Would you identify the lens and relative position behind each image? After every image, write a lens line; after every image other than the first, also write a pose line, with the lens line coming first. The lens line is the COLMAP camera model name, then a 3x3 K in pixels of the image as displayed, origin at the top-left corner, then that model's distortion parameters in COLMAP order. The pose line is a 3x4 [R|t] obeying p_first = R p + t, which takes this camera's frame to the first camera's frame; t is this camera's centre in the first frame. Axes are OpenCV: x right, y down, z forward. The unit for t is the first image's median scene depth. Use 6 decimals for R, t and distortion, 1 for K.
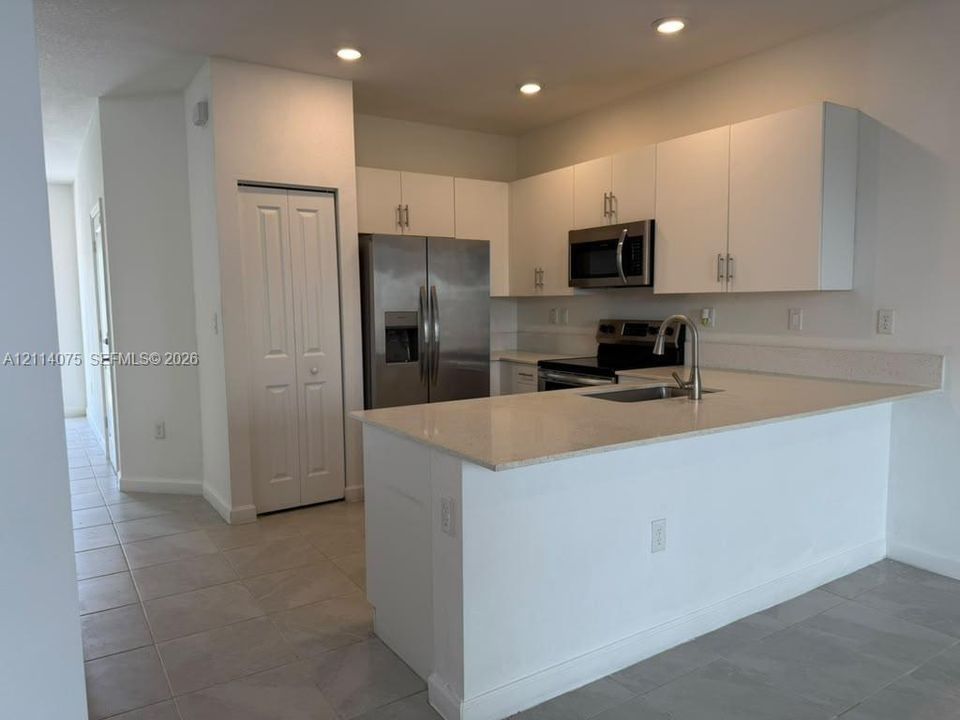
lens RADIAL K [[670.3, 0, 481.2], [0, 670.3, 374.9], [0, 0, 1]] dist [0.065899, -0.077901]
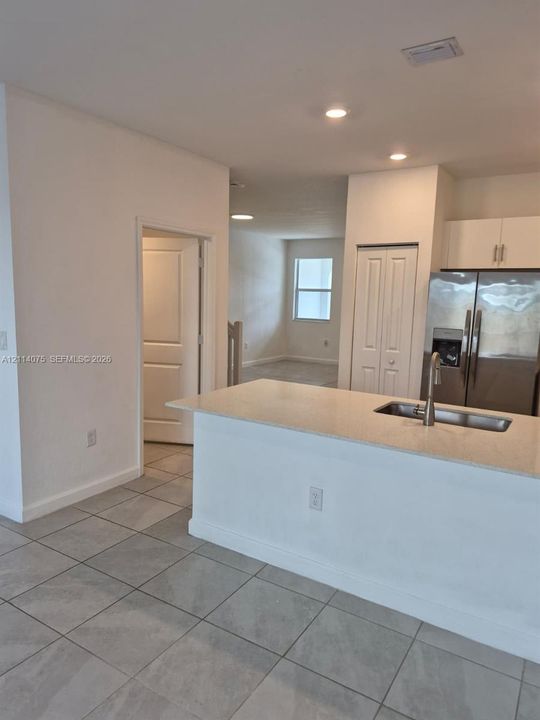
lens RADIAL K [[502.7, 0, 262.2], [0, 502.7, 356.5], [0, 0, 1]] dist [0.065899, -0.077901]
pose [[0.401987, 0.137388, -0.905280, 0.689756], [-0.130529, 0.987180, 0.091856, -0.087574], [0.906294, 0.081240, 0.414766, 0.253990]]
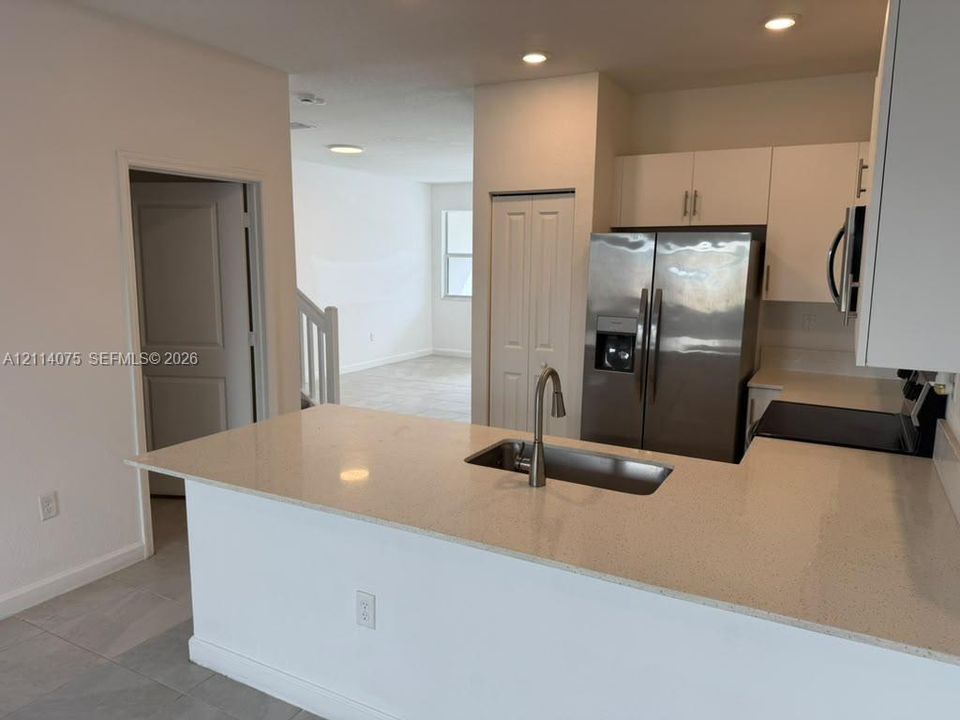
lens RADIAL K [[676.6, 0, 480.0], [0, 676.6, 360.0], [0, 0, 1]] dist [0.103586, -0.172896]
pose [[0.467262, 0.150509, -0.871214, 0.640805], [-0.112472, 0.987516, 0.110279, -0.121834], [0.876936, 0.046458, 0.478357, 0.409581]]
